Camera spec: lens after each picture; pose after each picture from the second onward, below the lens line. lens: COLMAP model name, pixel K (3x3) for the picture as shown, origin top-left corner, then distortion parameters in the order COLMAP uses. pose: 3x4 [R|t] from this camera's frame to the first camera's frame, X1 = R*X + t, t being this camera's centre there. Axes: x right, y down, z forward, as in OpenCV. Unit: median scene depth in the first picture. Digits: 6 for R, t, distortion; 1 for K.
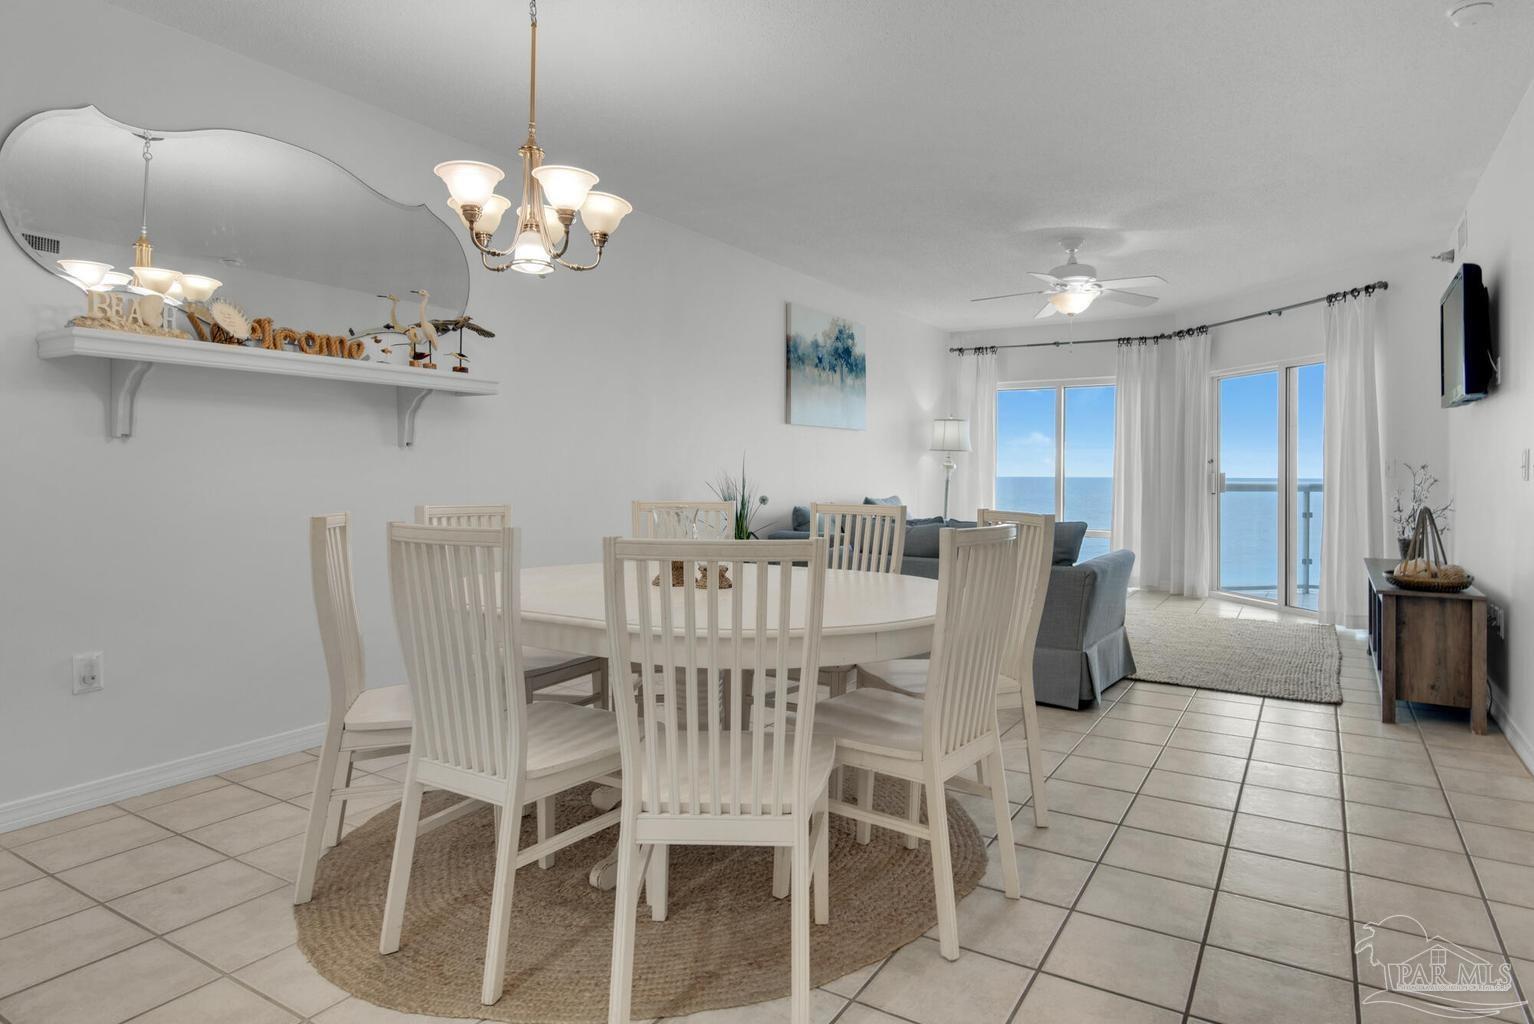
lens RADIAL K [[850.6, 0, 801.2], [0, 850.6, 468.4], [0, 0, 1]] dist [0.001958, -0.000235]
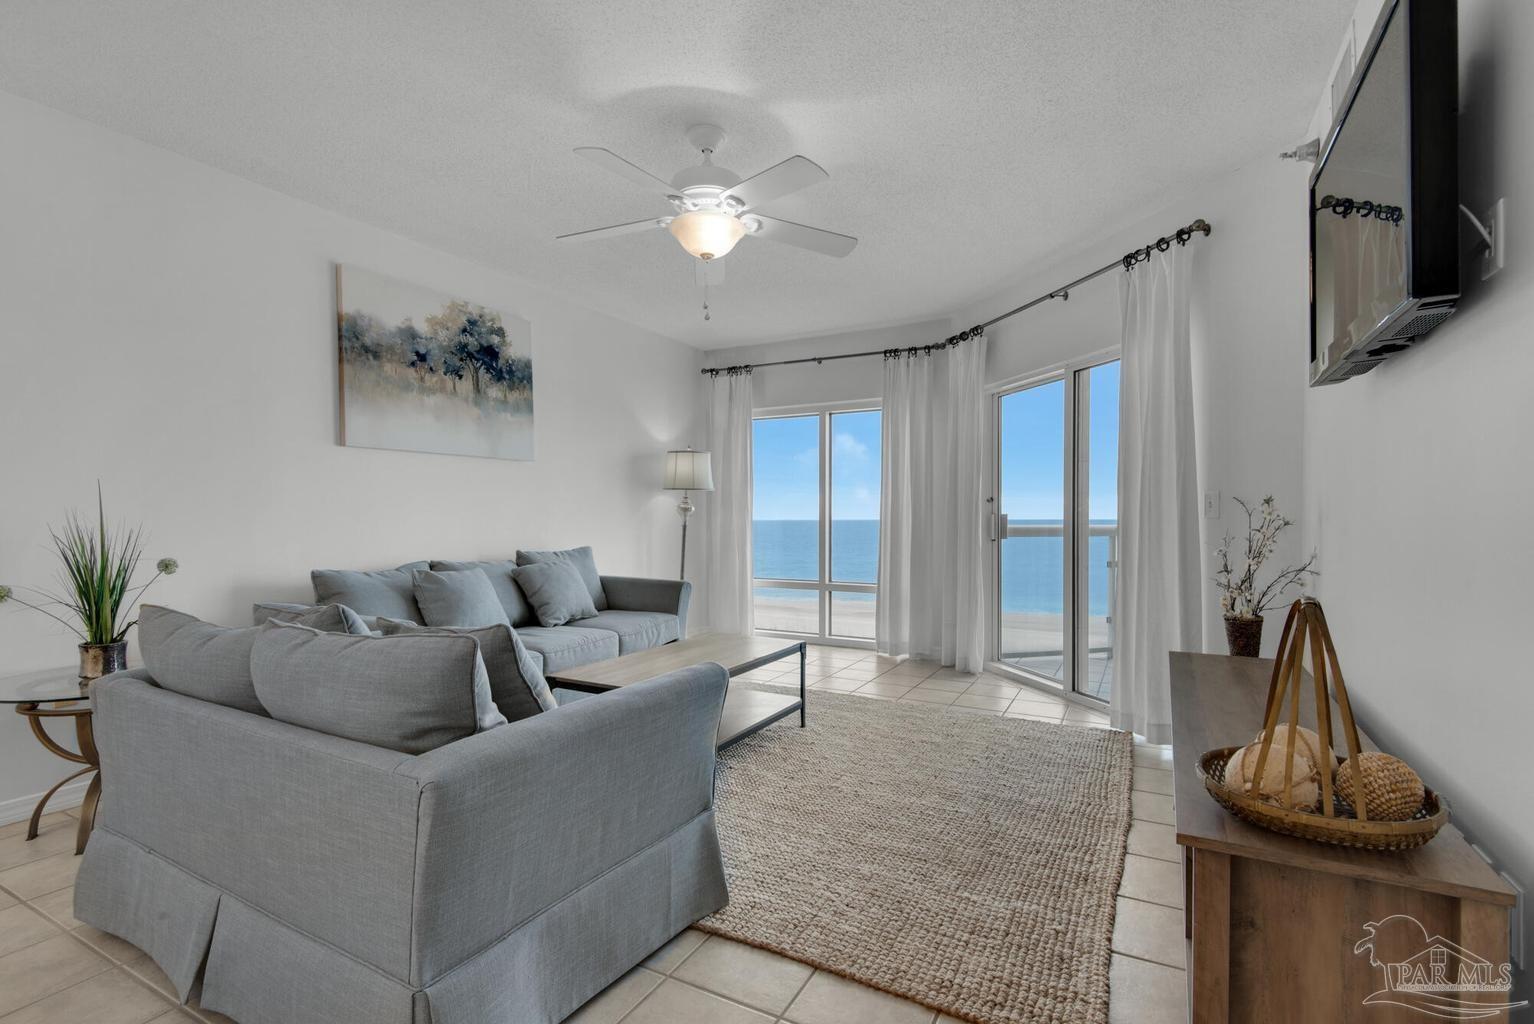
lens RADIAL K [[692.1, 0, 773.6], [0, 692.1, 521.3], [0, 0, 1]] dist [0.032884, -0.000177]
pose [[0.998941, -0.007929, 0.045330, 0.298491], [0.007415, 0.999906, 0.011504, 0.003651], [-0.045417, -0.011155, 0.998906, 0.430325]]
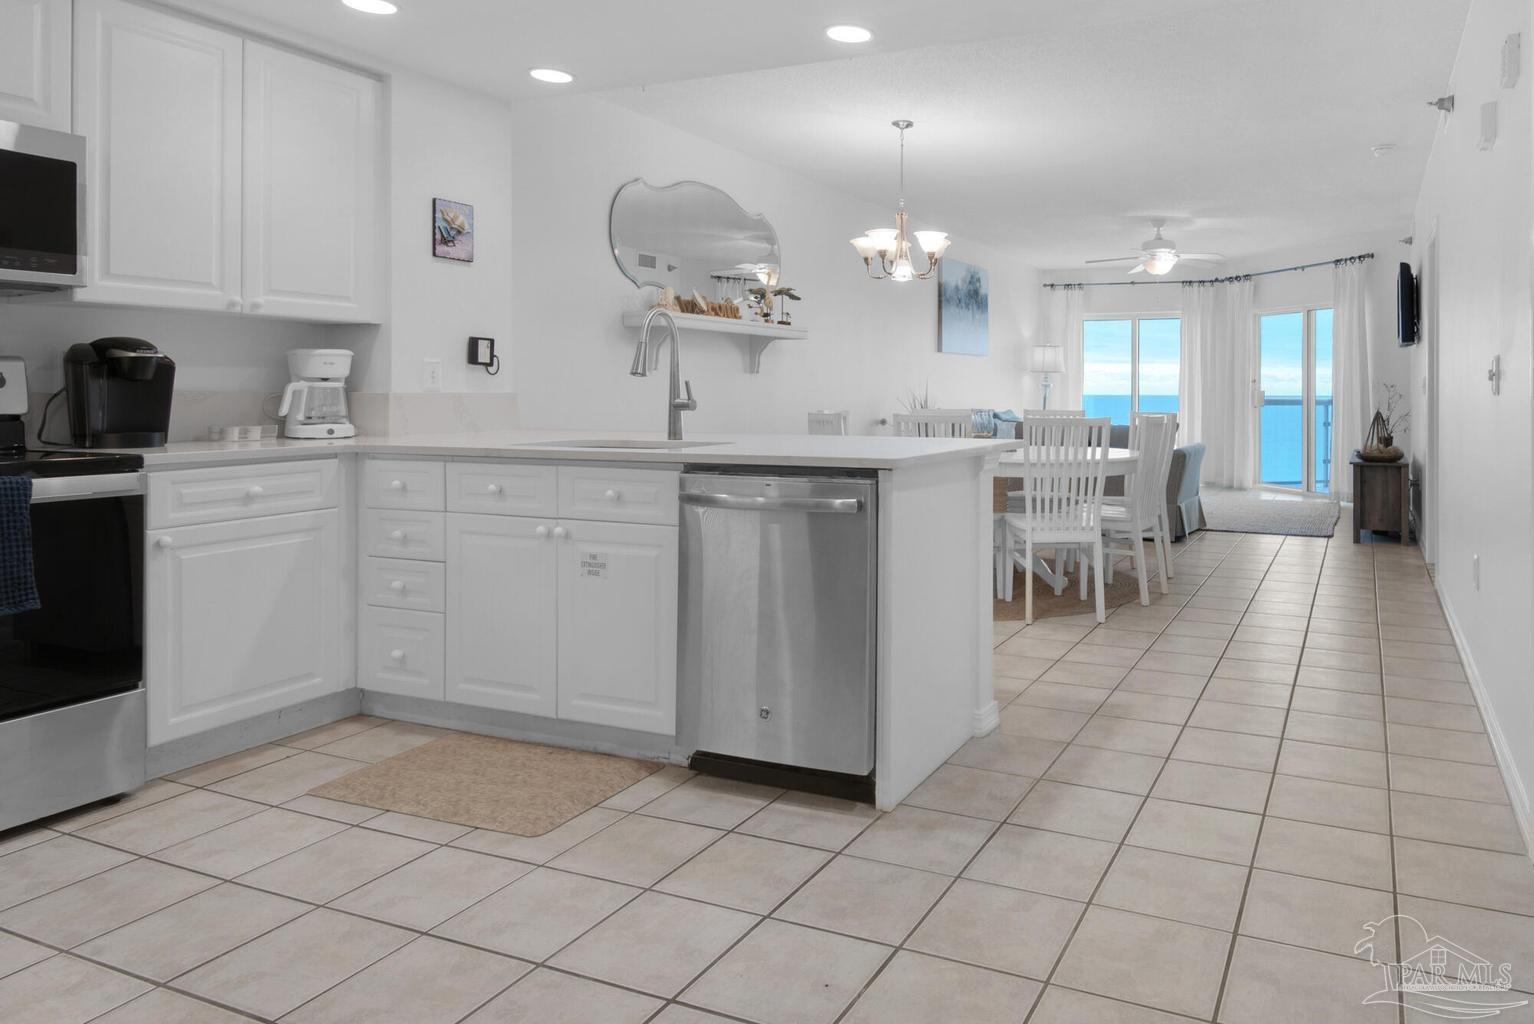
lens RADIAL K [[1005.5, 0, 945.6], [0, 1005.5, 380.8], [0, 0, 1]] dist [0.004495, -0.000696]
pose [[0.988482, -0.000026, 0.151340, -0.233025], [0.000659, 0.999991, -0.004131, -0.003534], [-0.151338, 0.004184, 0.988473, -0.481392]]
